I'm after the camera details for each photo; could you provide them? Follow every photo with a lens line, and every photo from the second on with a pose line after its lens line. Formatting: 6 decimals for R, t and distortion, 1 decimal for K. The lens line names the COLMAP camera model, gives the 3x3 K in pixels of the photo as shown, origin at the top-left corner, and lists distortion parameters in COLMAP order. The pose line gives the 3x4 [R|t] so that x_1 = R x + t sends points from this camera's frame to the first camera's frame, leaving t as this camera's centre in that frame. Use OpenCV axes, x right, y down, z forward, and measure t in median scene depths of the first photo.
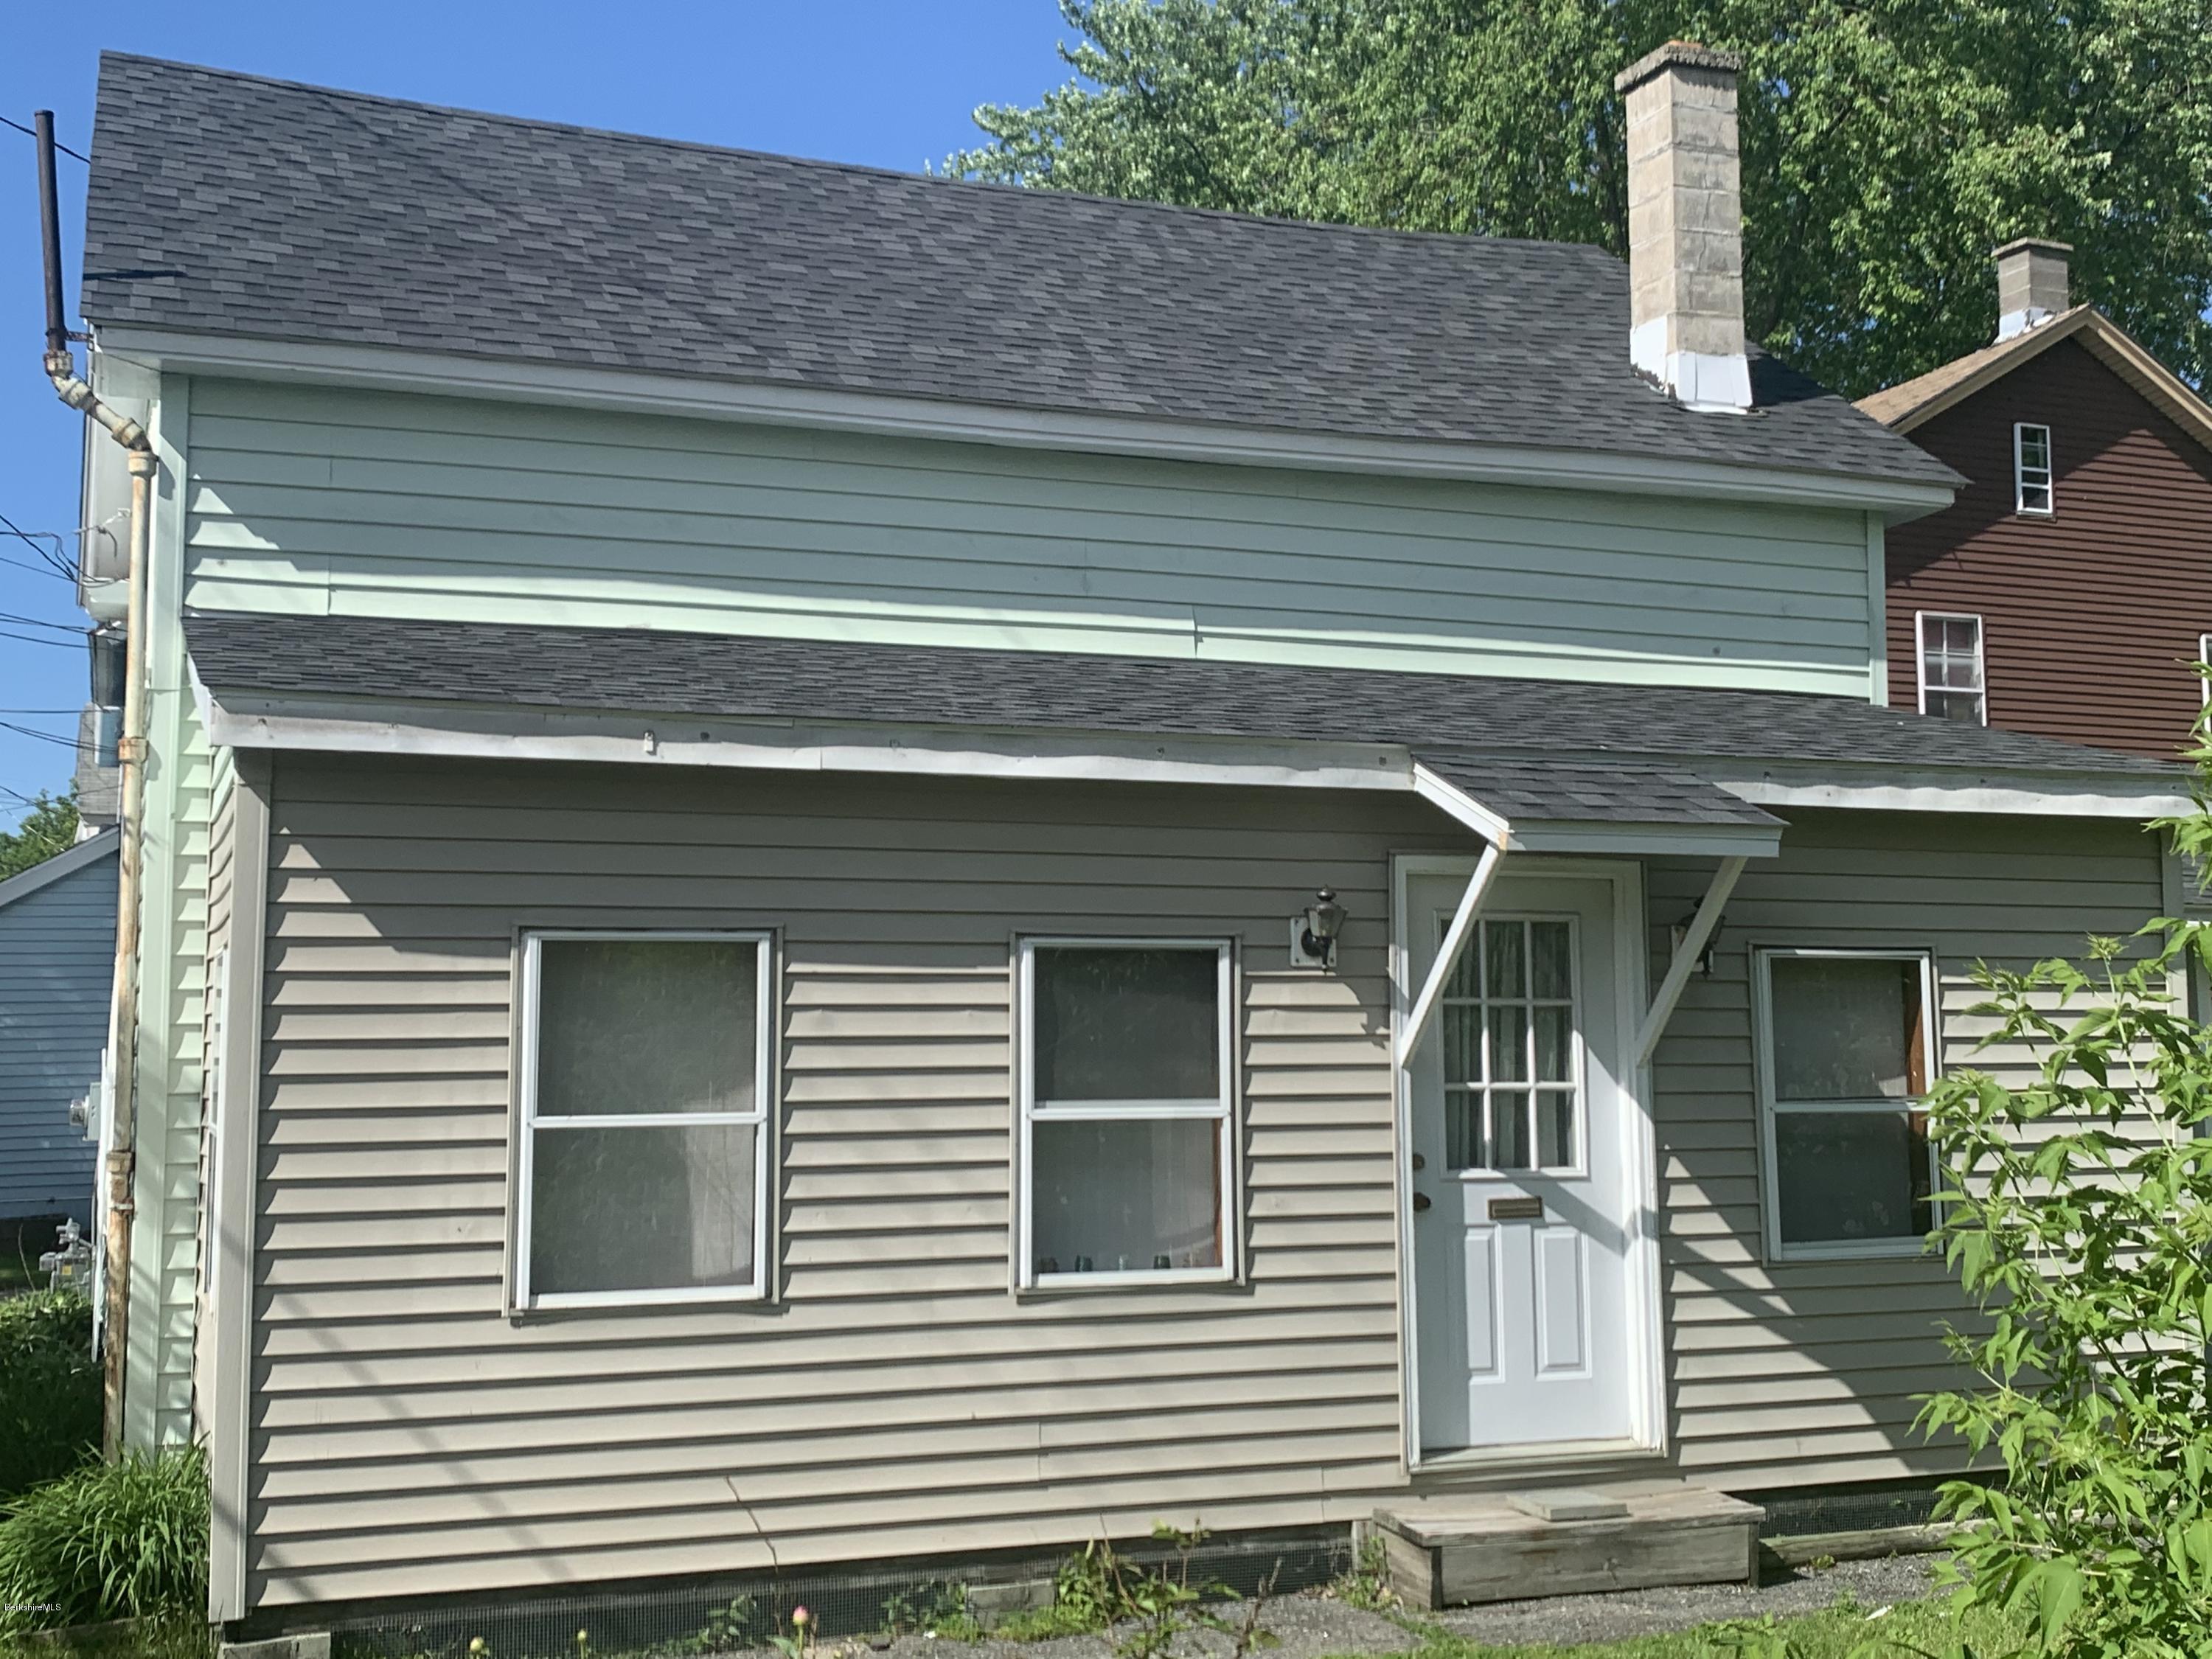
lens RADIAL K [[2553.8, 0, 1106.0], [0, 2553.8, 829.5], [0, 0, 1]] dist [-0.002467, -0.005305]
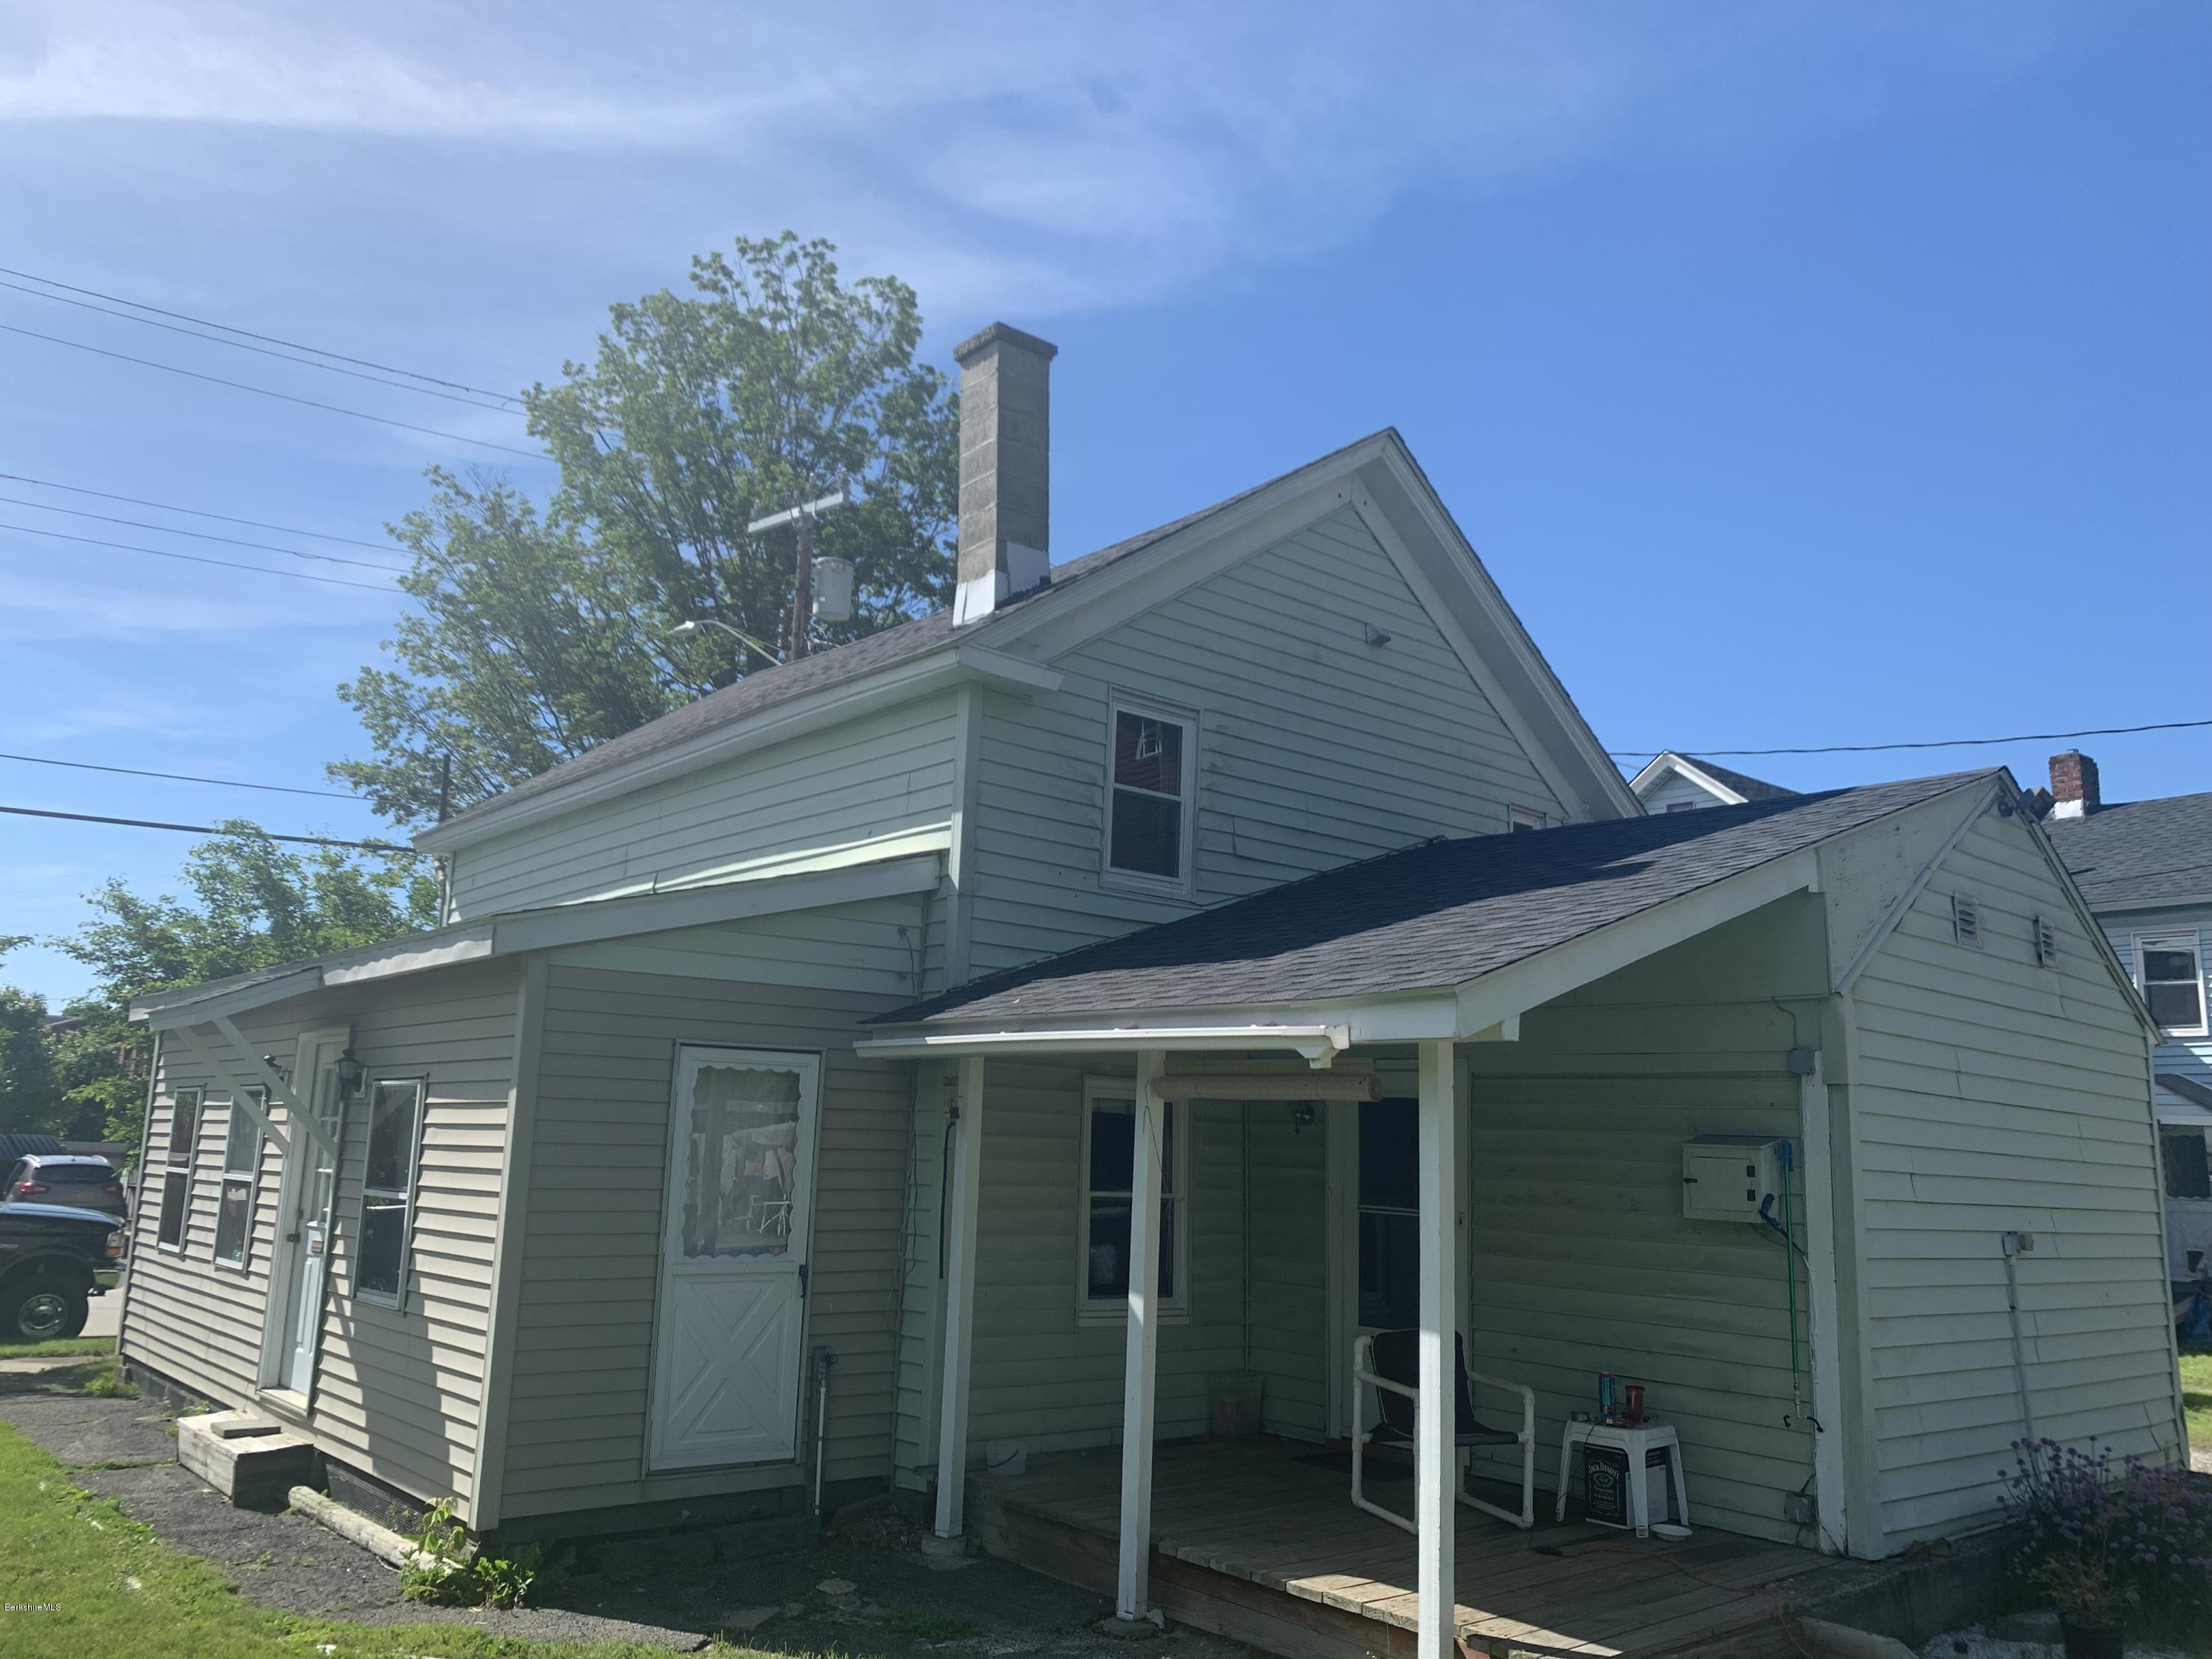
lens RADIAL K [[1758.3, 0, 1106.0], [0, 1758.3, 829.5], [0, 0, 1]] dist [-0.000853, -0.001686]
pose [[0.316394, -0.160624, -0.934930, 1.000521], [0.046053, 0.986999, -0.153985, 0.059092], [0.947509, 0.005663, 0.319678, 0.790815]]
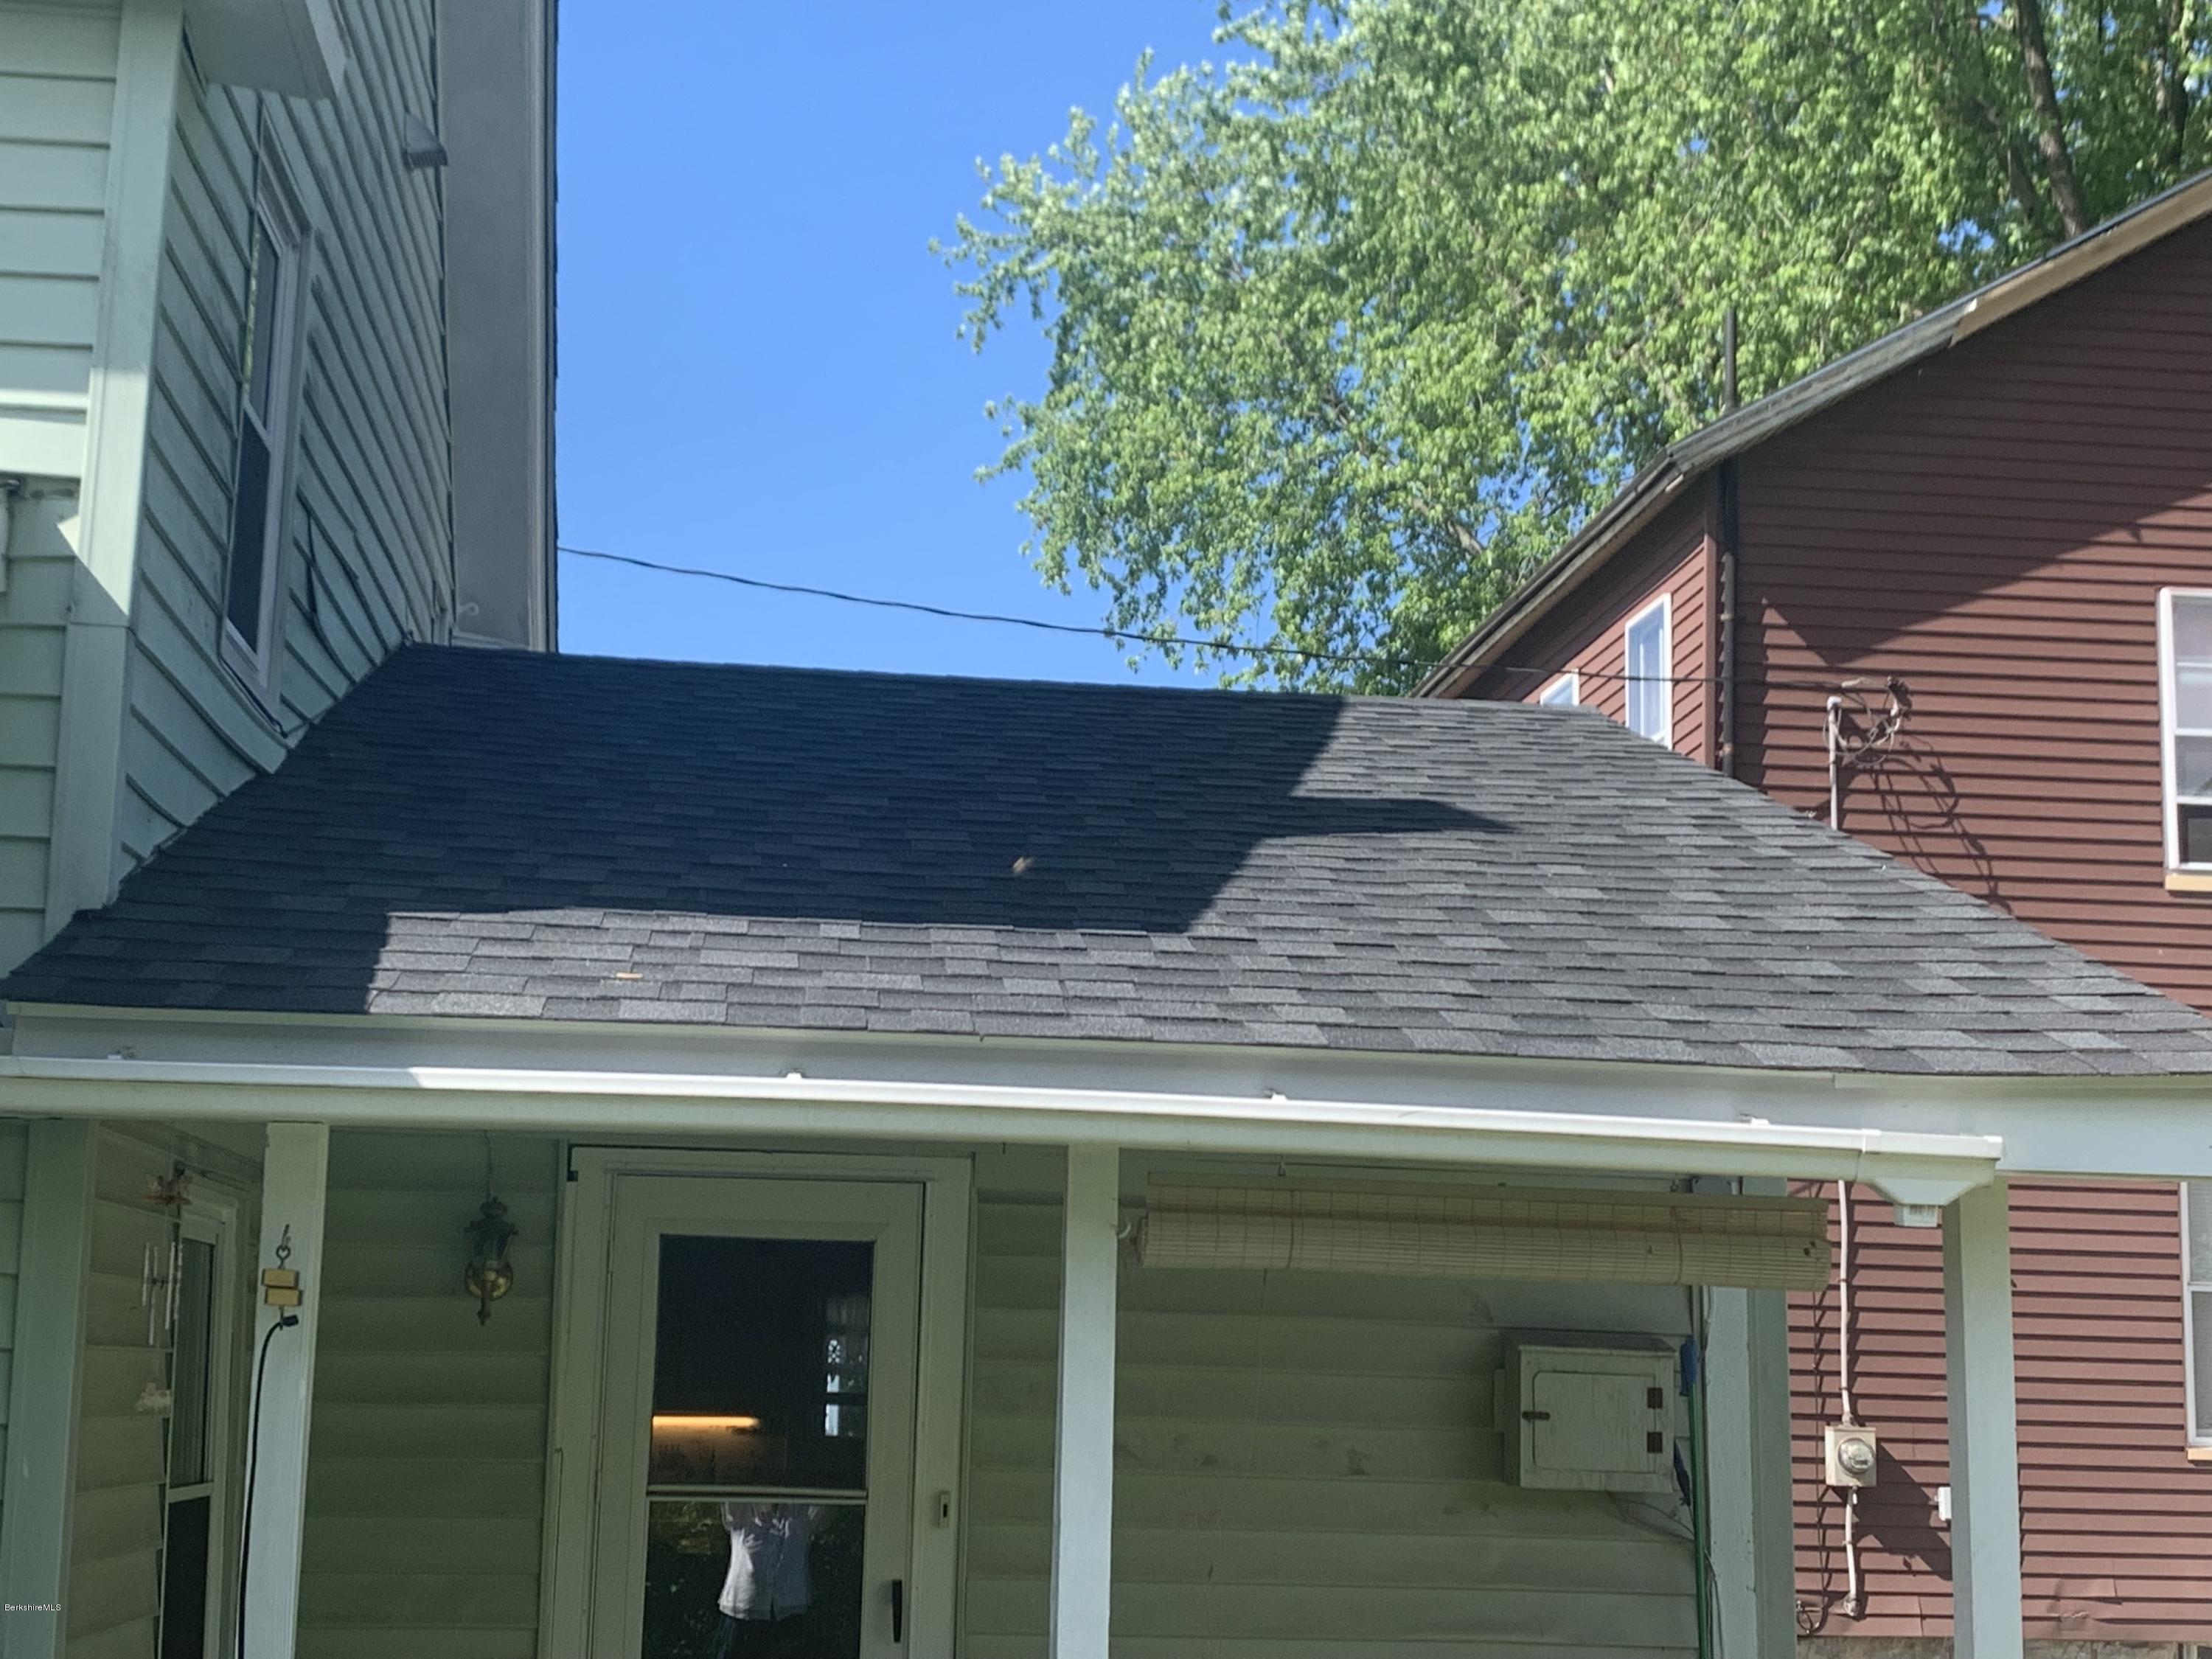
lens RADIAL K [[3203.7, 0, 1106.0], [0, 3203.7, 829.5], [0, 0, 1]] dist [0.015716, 0.015568]
pose [[0.963340, -0.013541, -0.267940, 0.543367], [-0.007055, 0.997101, -0.075756, 0.031709], [0.268190, 0.074869, 0.960452, 0.578566]]
